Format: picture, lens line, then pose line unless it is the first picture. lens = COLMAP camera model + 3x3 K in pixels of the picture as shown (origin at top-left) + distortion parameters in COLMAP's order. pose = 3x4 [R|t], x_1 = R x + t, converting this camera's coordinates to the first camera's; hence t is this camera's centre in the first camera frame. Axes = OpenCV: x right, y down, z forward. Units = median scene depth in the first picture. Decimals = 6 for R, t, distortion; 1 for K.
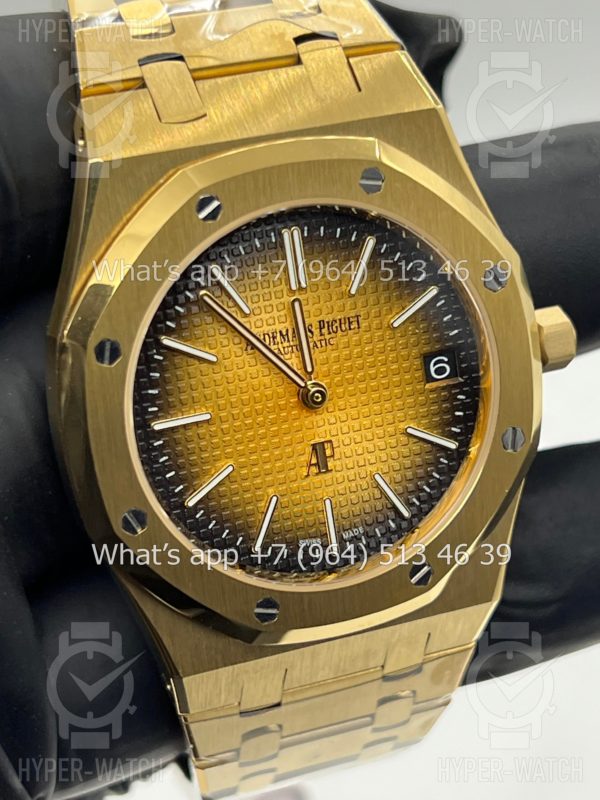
lens RADIAL K [[1894.2, 0, 296.7], [0, 1894.2, 403.3], [0, 0, 1]] dist [0.113343, 0.000000]
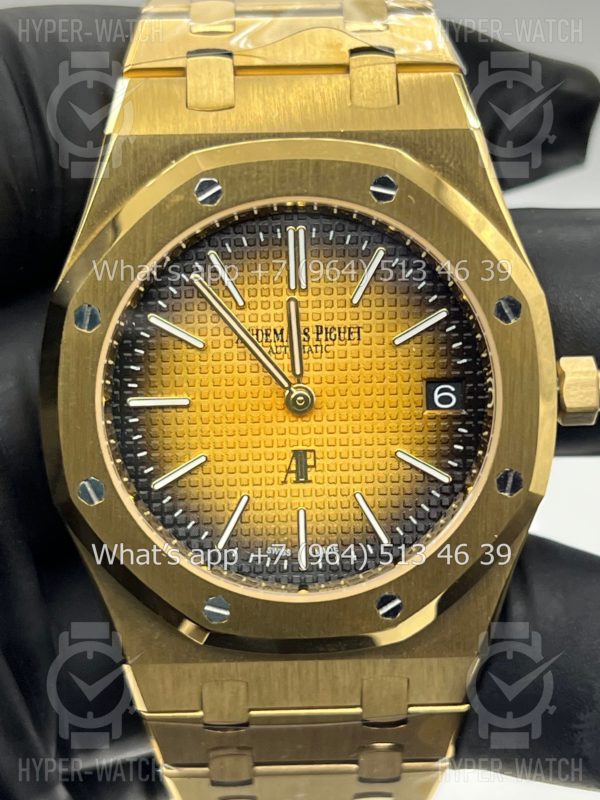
lens RADIAL K [[1894.2, 0, 302.2], [0, 1894.2, 398.3], [0, 0, 1]] dist [0.113343, 0.000000]
pose [[0.948526, 0.136770, -0.285642, 0.288538], [-0.168147, 0.981803, -0.088258, 0.081022], [0.268373, 0.131745, 0.954264, 0.065422]]
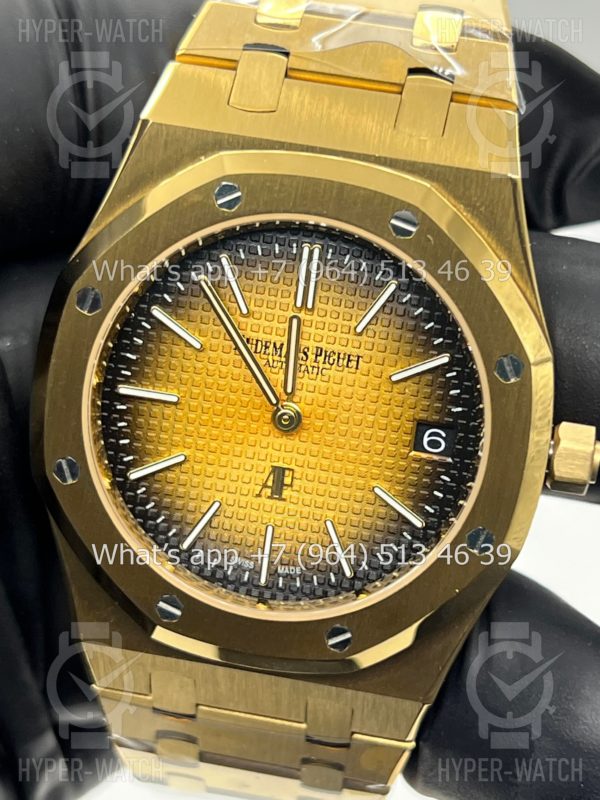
lens RADIAL K [[1894.2, 0, 303.6], [0, 1894.2, 397.2], [0, 0, 1]] dist [0.113343, 0.000000]
pose [[0.865113, 0.326777, -0.380522, 0.379567], [-0.346100, 0.938012, 0.018672, -0.034919], [0.363035, 0.115545, 0.924584, 0.106693]]
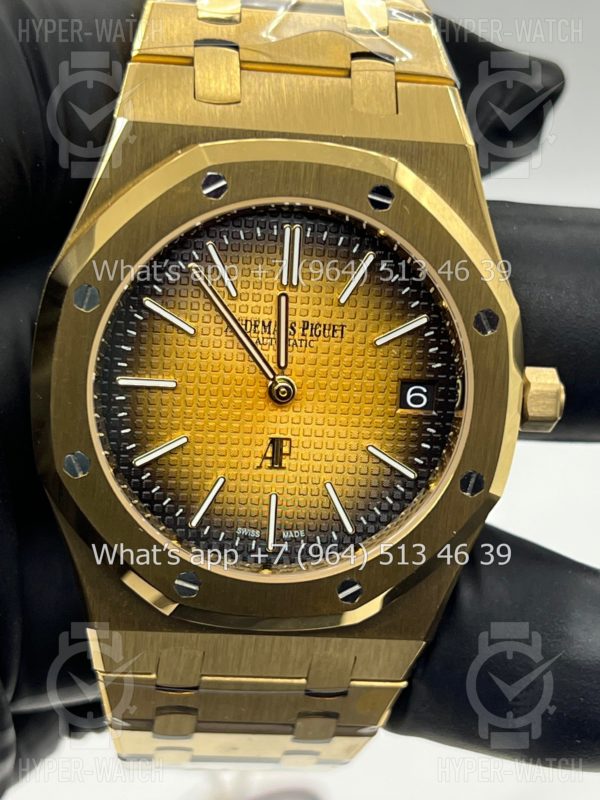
lens RADIAL K [[1894.2, 0, 298.7], [0, 1894.2, 396.0], [0, 0, 1]] dist [0.113343, 0.000000]
pose [[0.959015, 0.228226, -0.167938, 0.189368], [-0.238763, 0.970025, -0.045207, 0.042510], [0.152587, 0.083451, 0.984760, -0.005328]]
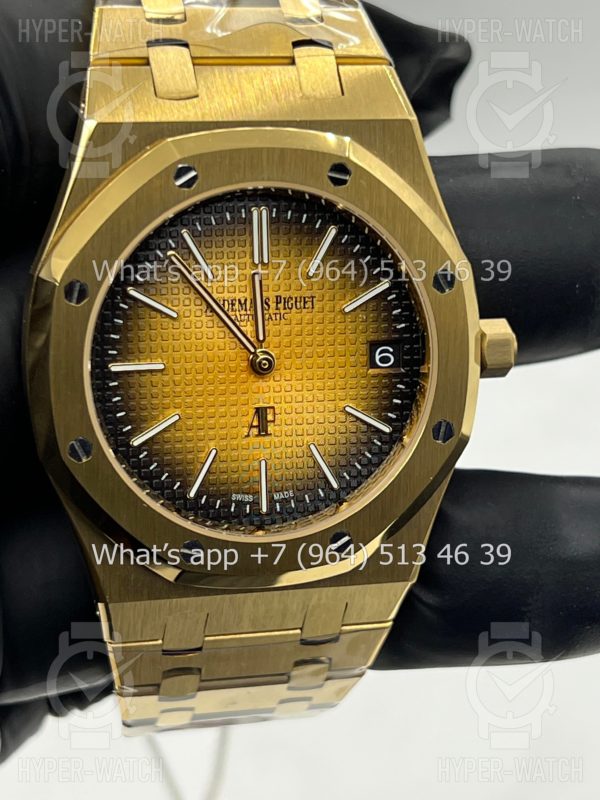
lens RADIAL K [[1894.2, 0, 301.7], [0, 1894.2, 402.0], [0, 0, 1]] dist [0.113343, 0.000000]
pose [[0.988650, 0.135981, -0.063870, 0.104025], [-0.139183, 0.989070, -0.048664, 0.068141], [0.056554, 0.057001, 0.996771, -0.087429]]
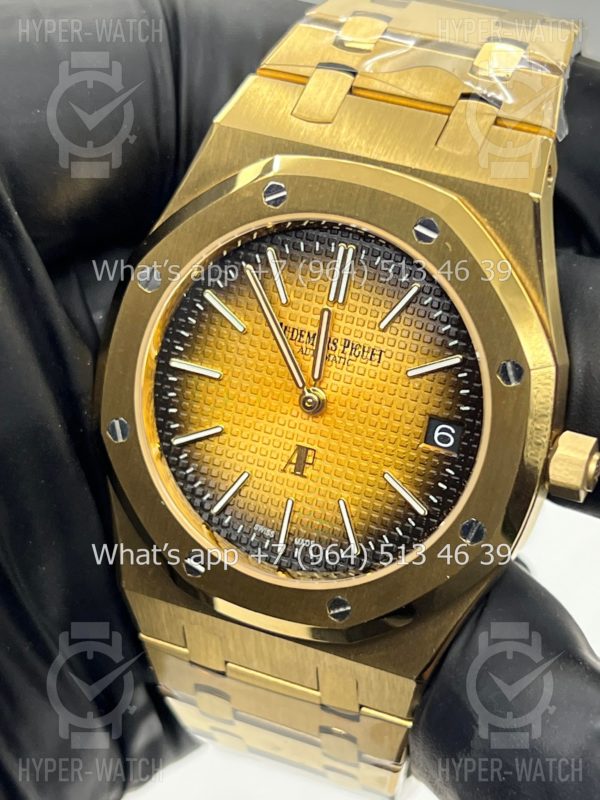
lens RADIAL K [[1894.2, 0, 297.9], [0, 1894.2, 400.0], [0, 0, 1]] dist [0.113343, 0.000000]
pose [[0.723859, 0.386848, -0.571294, 0.603253], [-0.432218, 0.899666, 0.061561, -0.066088], [0.537788, 0.202362, 0.818434, 0.130896]]
